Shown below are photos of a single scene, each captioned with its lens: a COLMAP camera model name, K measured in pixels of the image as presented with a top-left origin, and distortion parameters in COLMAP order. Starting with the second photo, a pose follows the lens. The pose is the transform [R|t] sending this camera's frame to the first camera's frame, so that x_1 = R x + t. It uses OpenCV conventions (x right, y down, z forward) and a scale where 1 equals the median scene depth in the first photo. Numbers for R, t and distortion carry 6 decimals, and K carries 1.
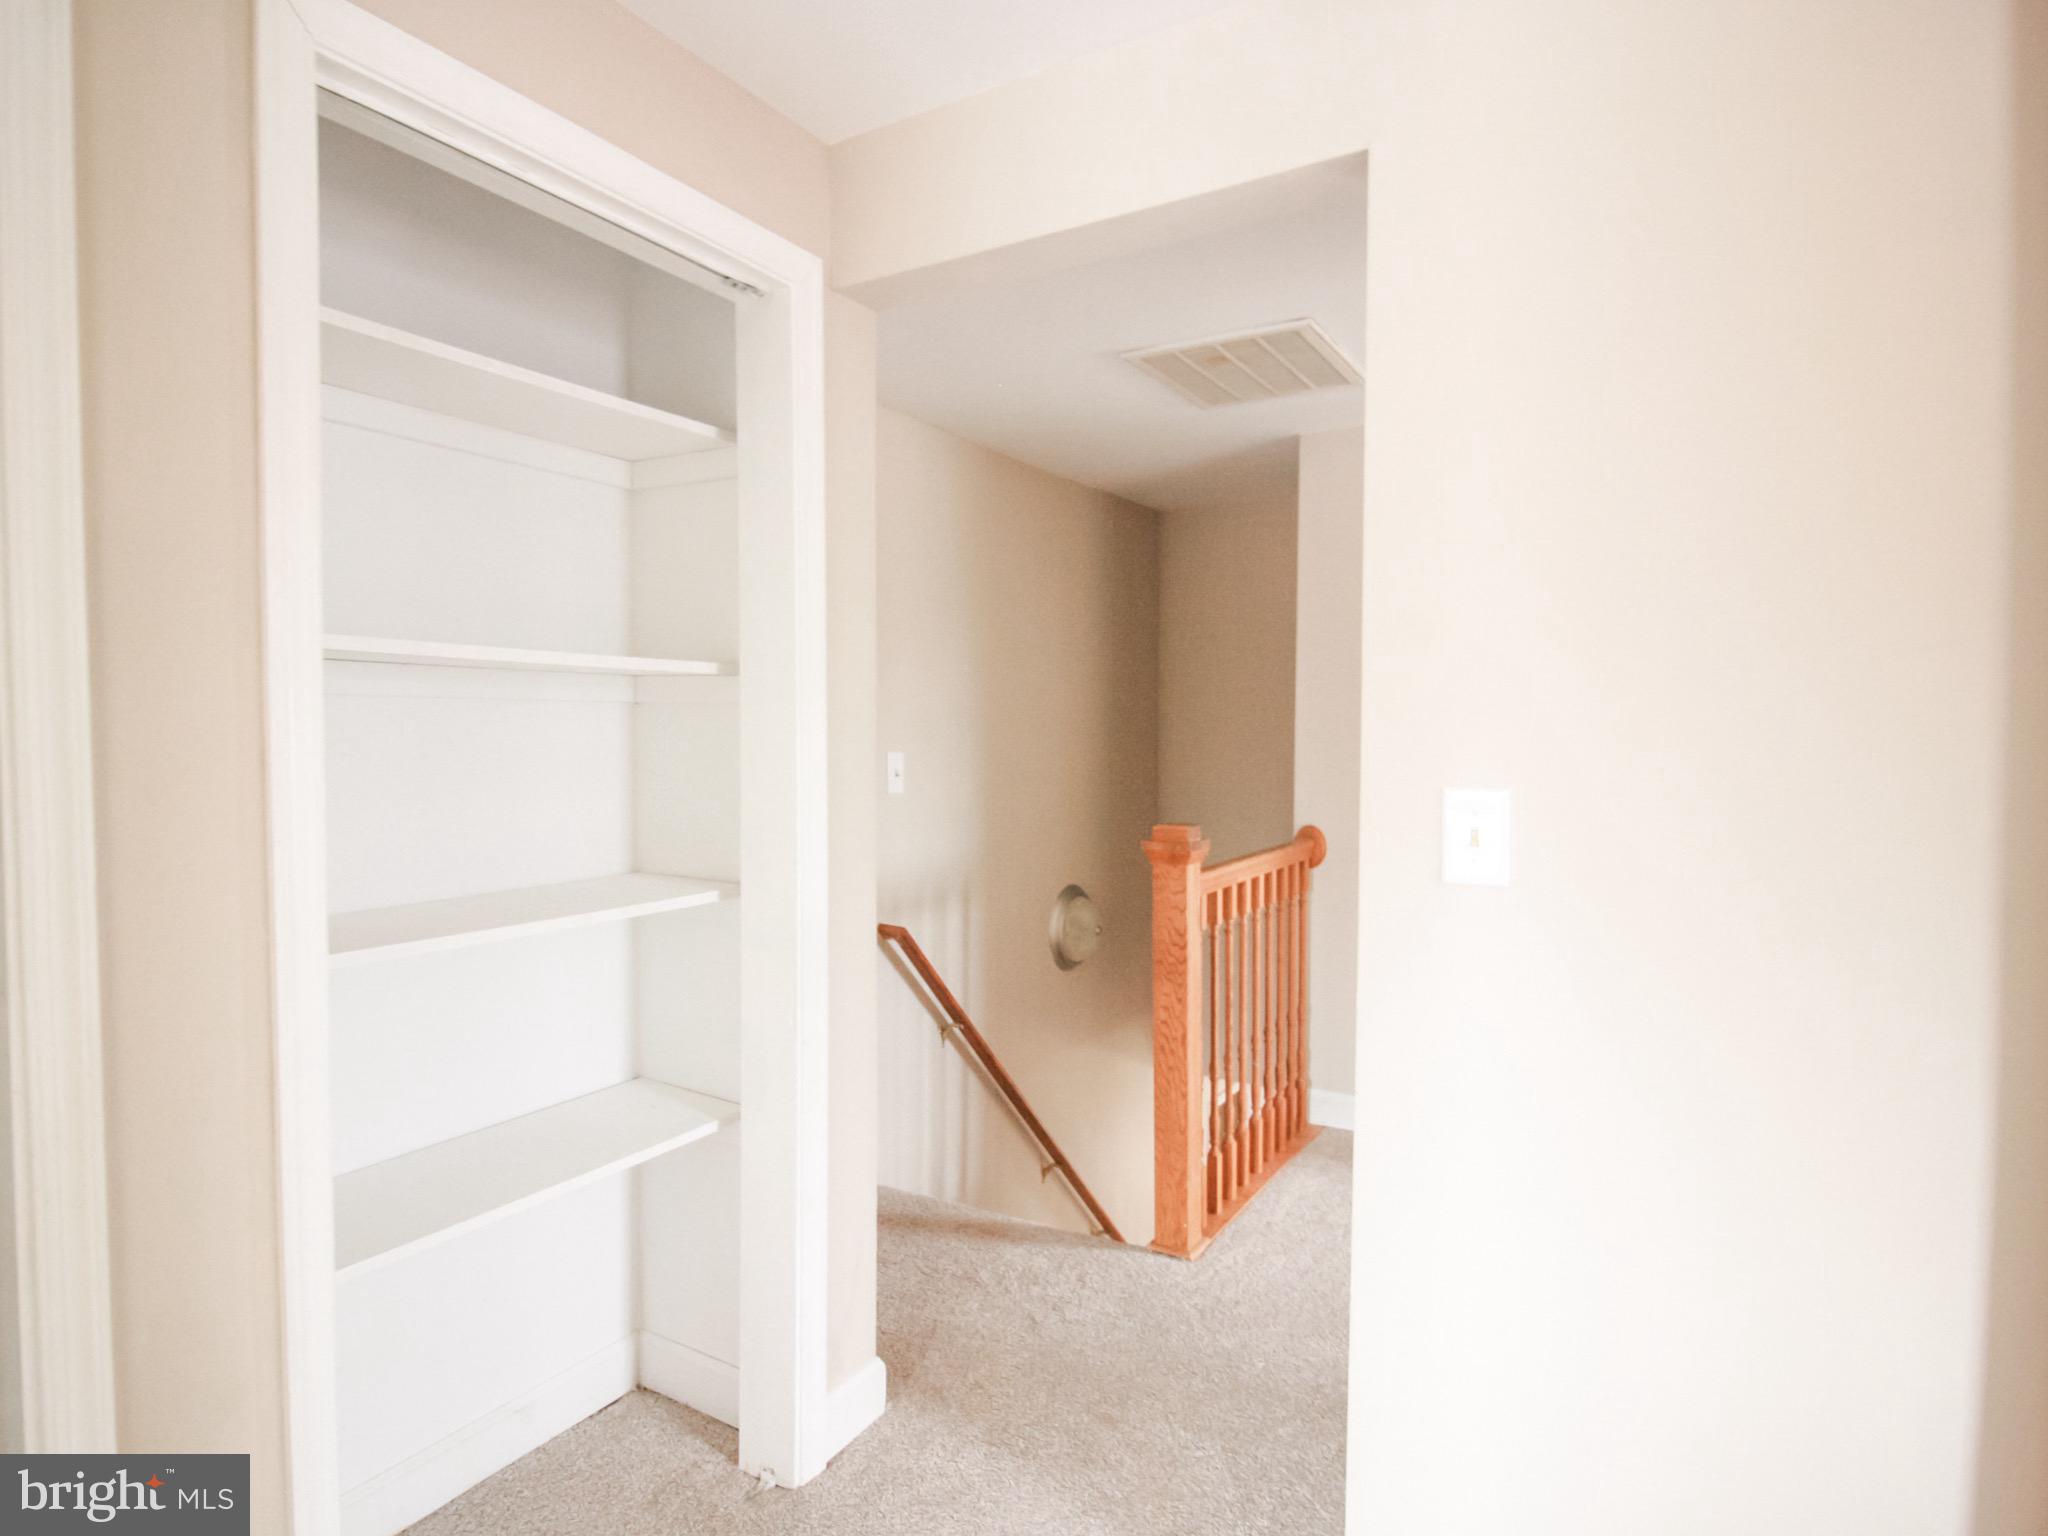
lens RADIAL K [[1189.3, 0, 1024.0], [0, 1189.3, 768.0], [0, 0, 1]] dist [0.000284, 0.000002]
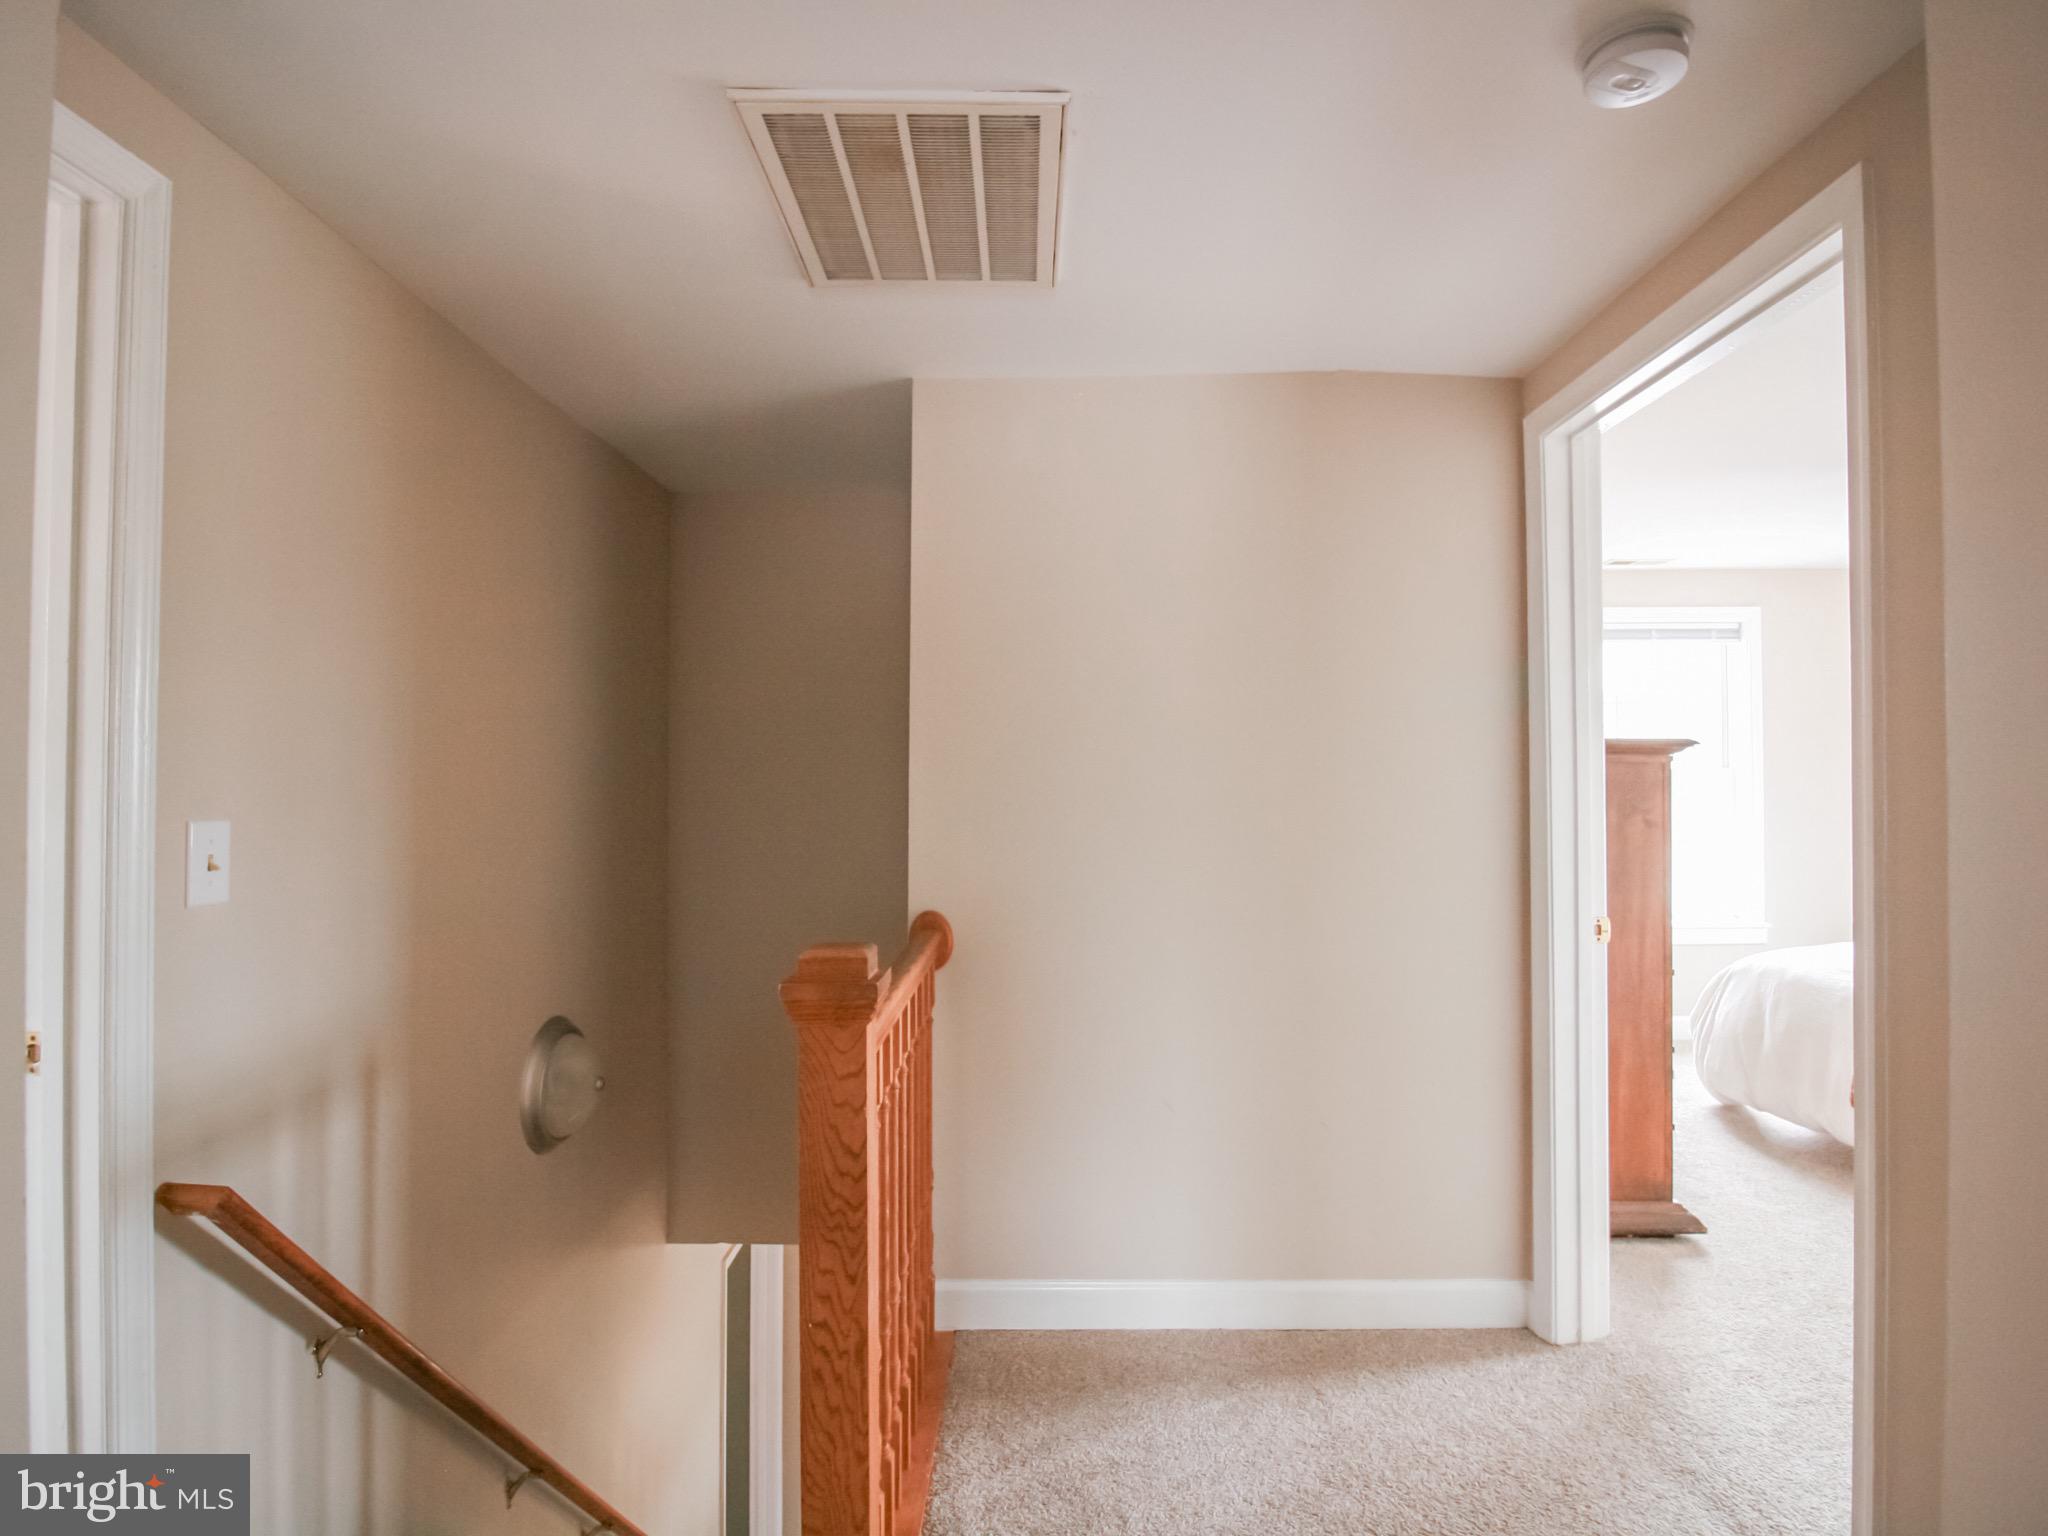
lens RADIAL K [[1092.1, 0, 1053.4], [0, 1092.1, 760.3], [0, 0, 1]] dist [-0.014109, 0.000078]
pose [[0.864308, 0.007736, 0.502904, -0.030371], [0.021488, 0.998401, -0.052290, -0.007025], [-0.502504, 0.056001, 0.862759, 0.418096]]
